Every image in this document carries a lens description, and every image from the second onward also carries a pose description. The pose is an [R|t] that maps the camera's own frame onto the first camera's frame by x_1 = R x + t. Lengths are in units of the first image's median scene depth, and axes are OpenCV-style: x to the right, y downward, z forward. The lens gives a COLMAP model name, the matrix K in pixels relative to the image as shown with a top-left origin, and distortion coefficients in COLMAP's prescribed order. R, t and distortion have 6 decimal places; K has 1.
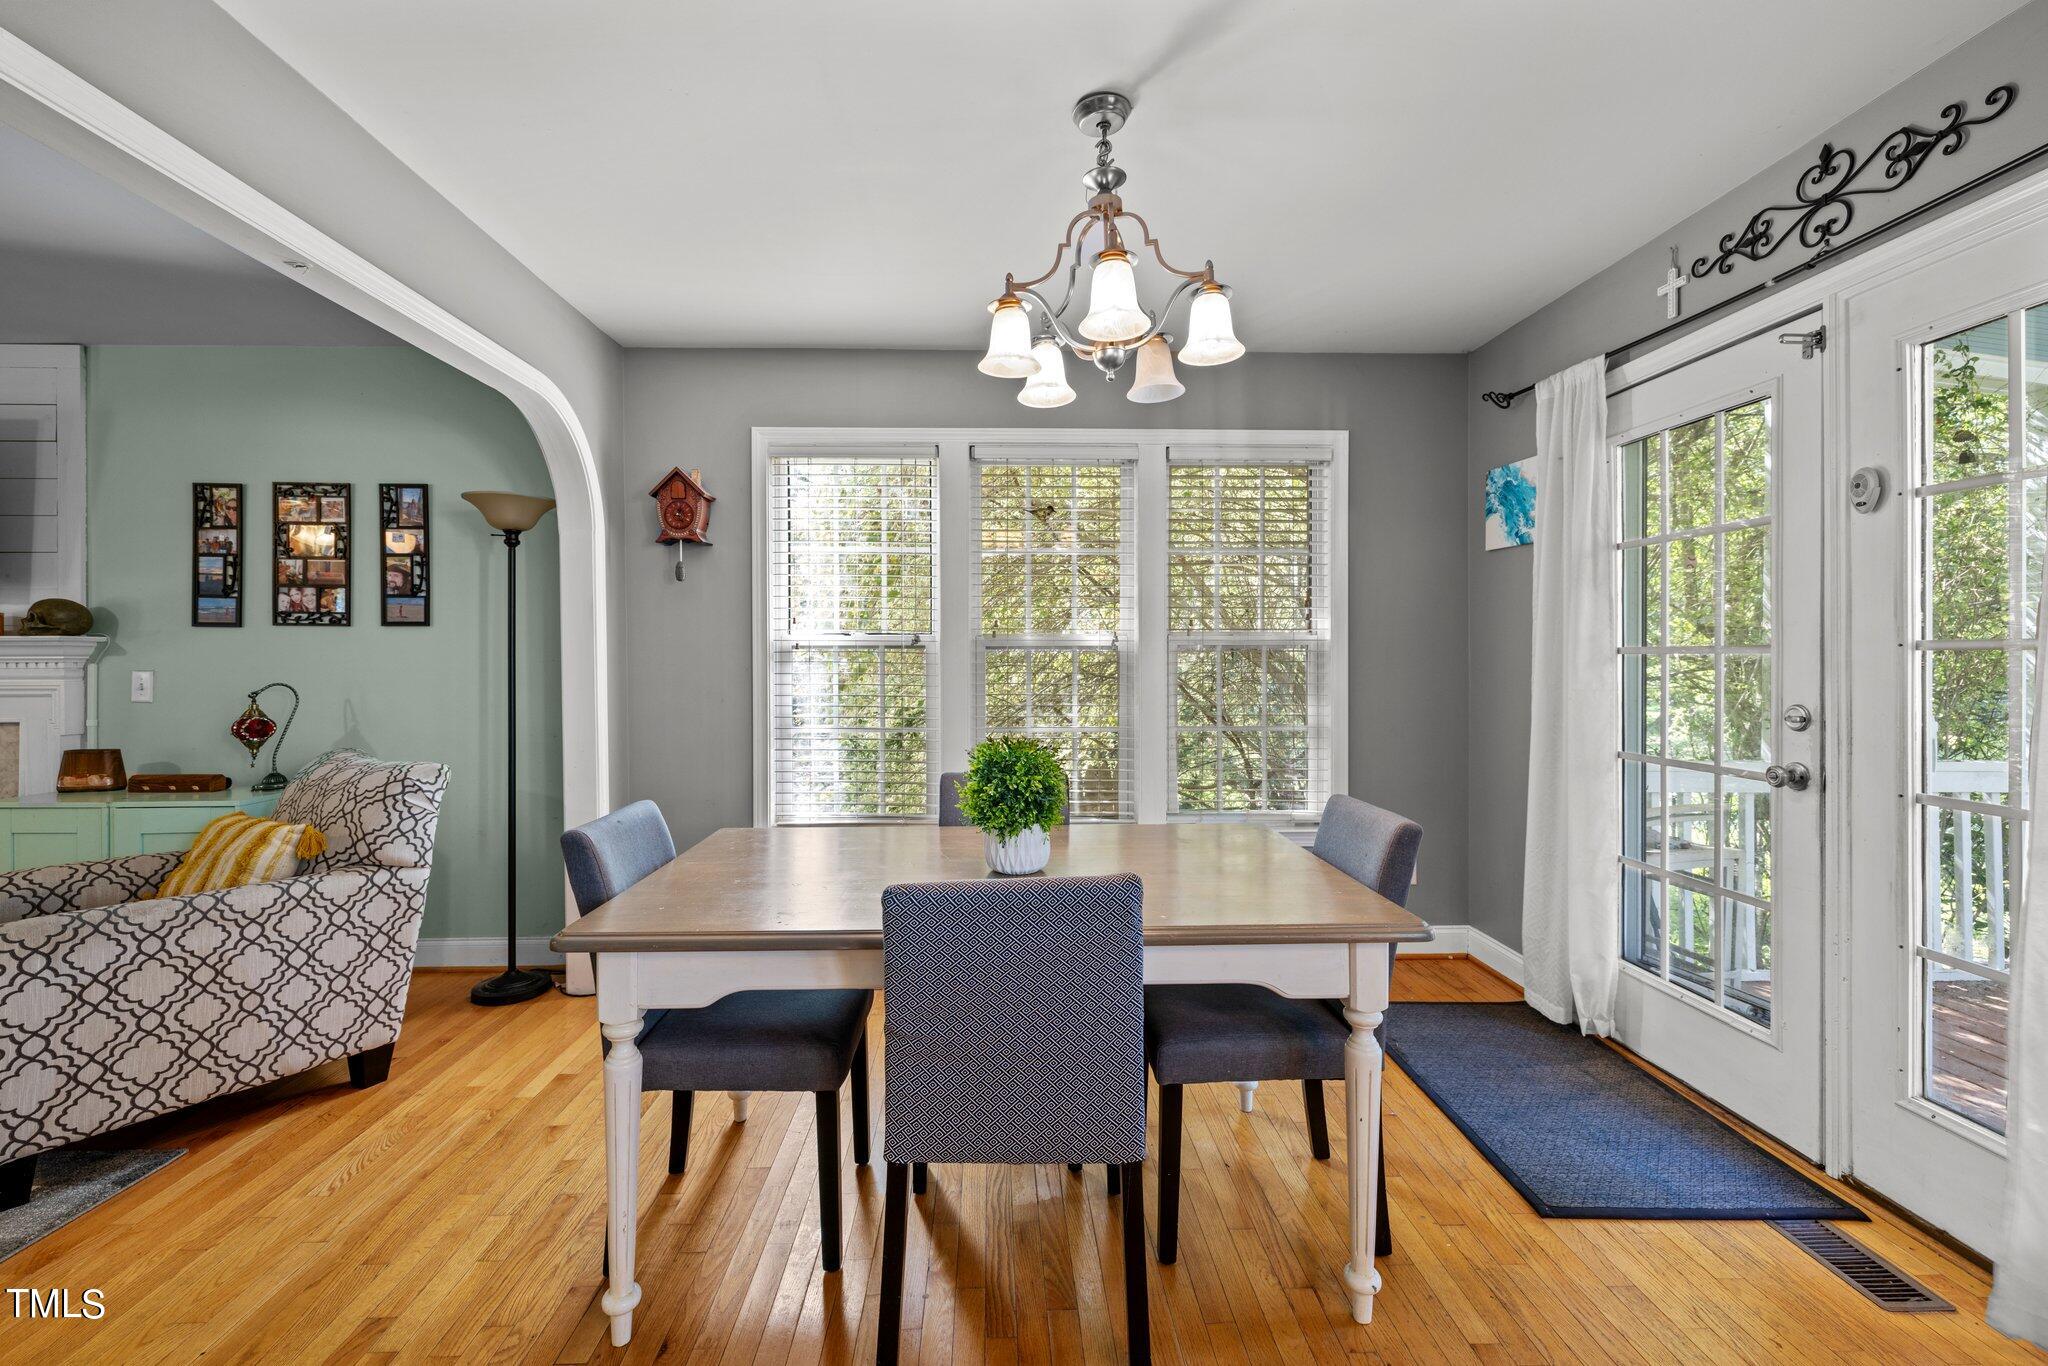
lens RADIAL K [[858.0, 0, 1014.3], [0, 858.0, 660.7], [0, 0, 1]] dist [0.000973, 0.000188]
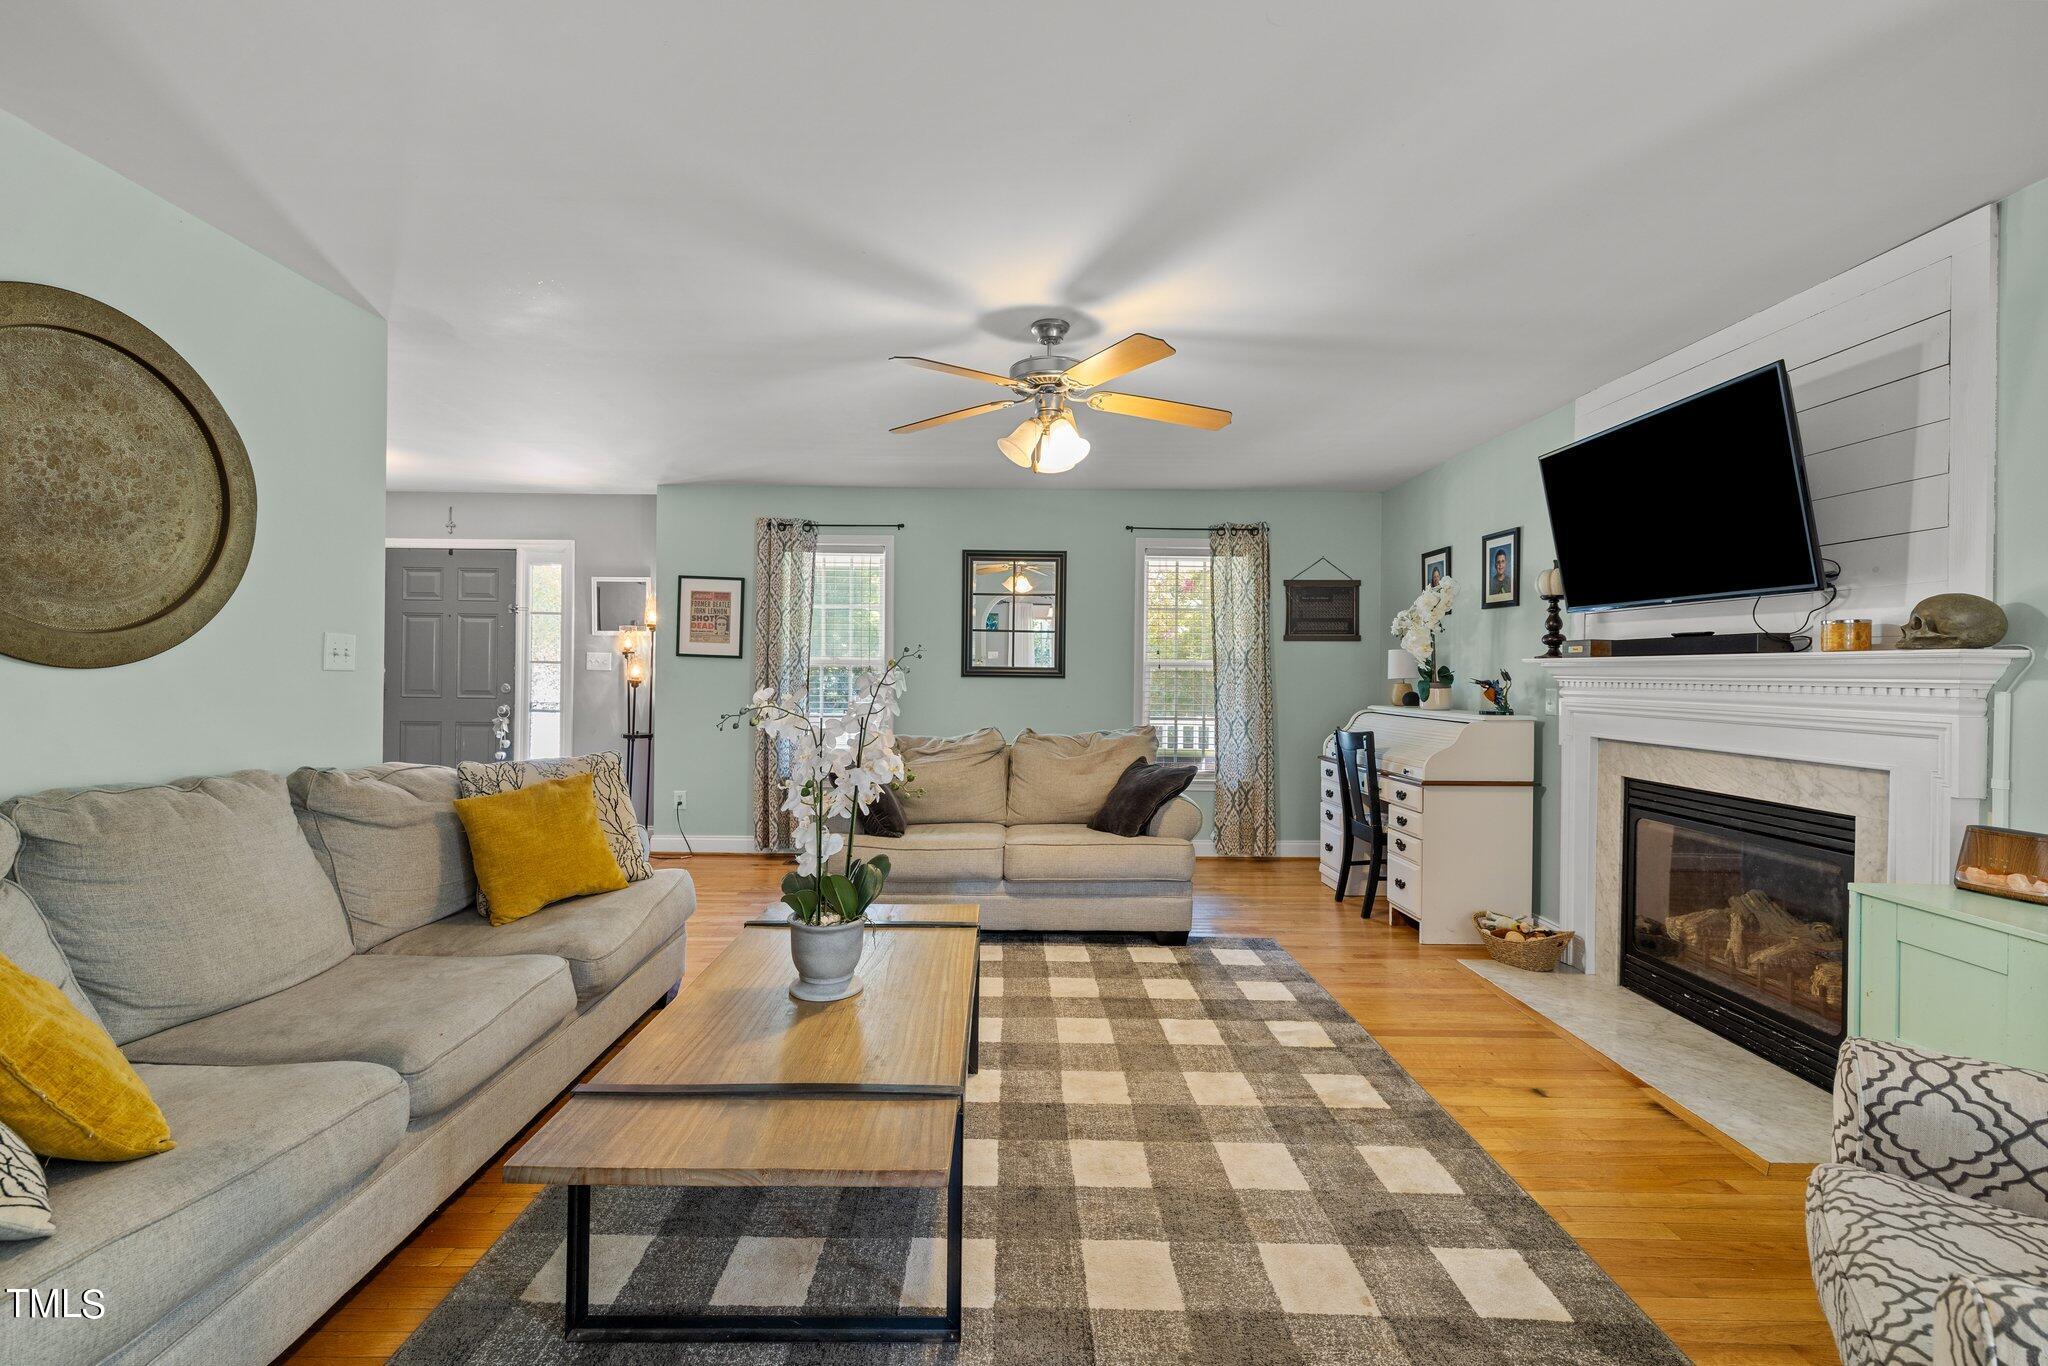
lens RADIAL K [[858.0, 0, 1010.6], [0, 858.0, 667.3], [0, 0, 1]] dist [0.000973, 0.000188]
pose [[-0.022135, 0.001195, -0.999754, -0.417180], [-0.014308, 0.999896, 0.001512, -0.005401], [0.999653, 0.014337, -0.022115, 0.274615]]
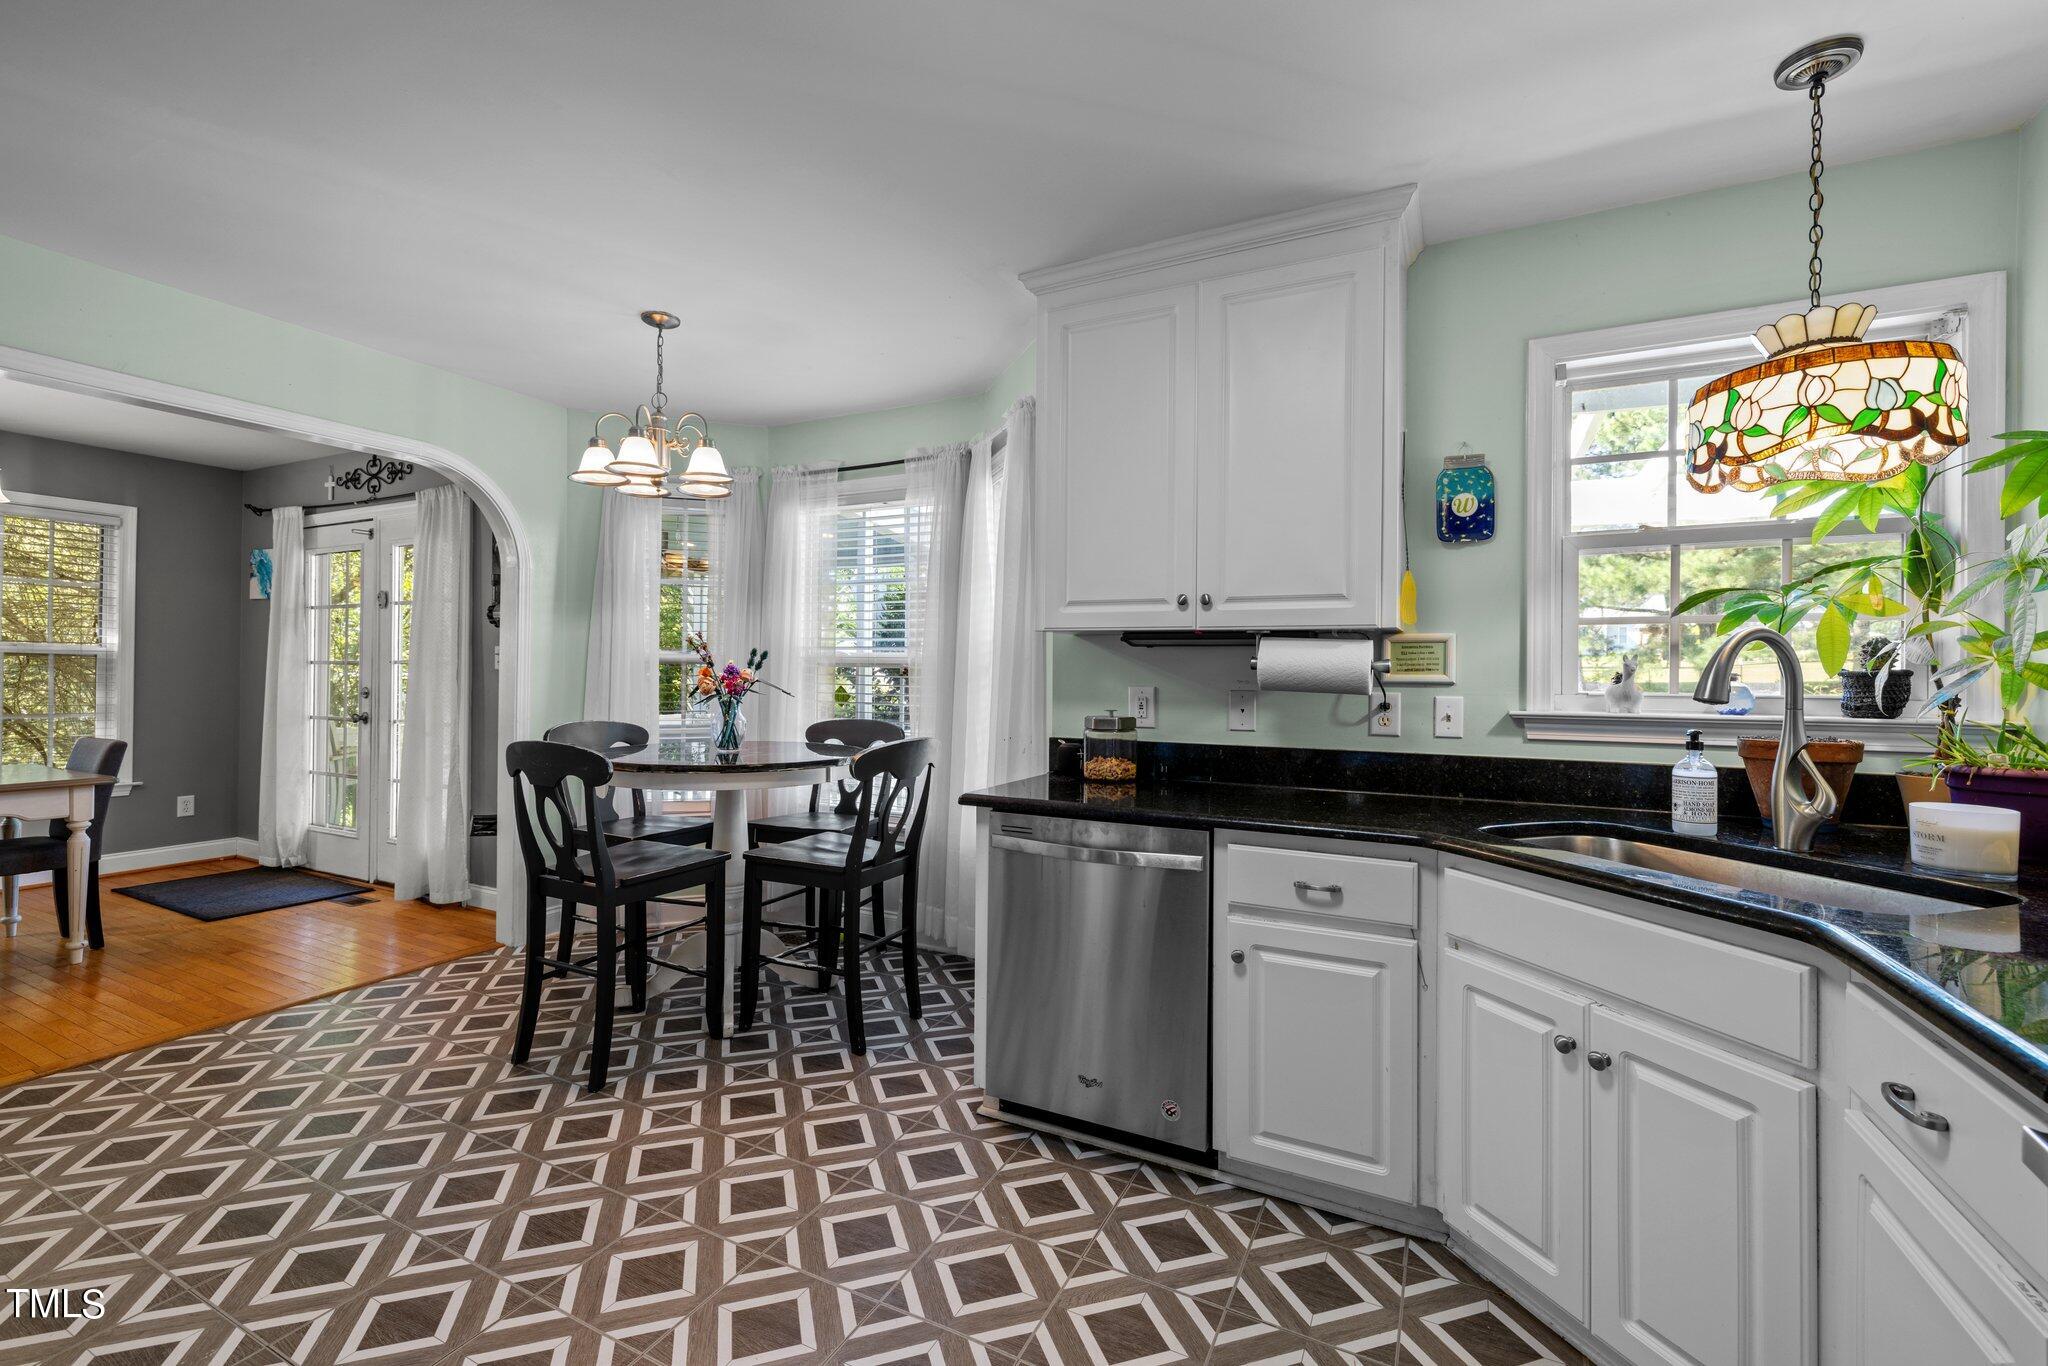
lens RADIAL K [[858.0, 0, 1002.4], [0, 858.0, 668.3], [0, 0, 1]] dist [0.000973, 0.000188]
pose [[0.476031, 0.011672, 0.879351, -0.197175], [-0.008710, 0.999925, -0.008557, 0.003639], [-0.879385, -0.003586, 0.476097, -1.026460]]
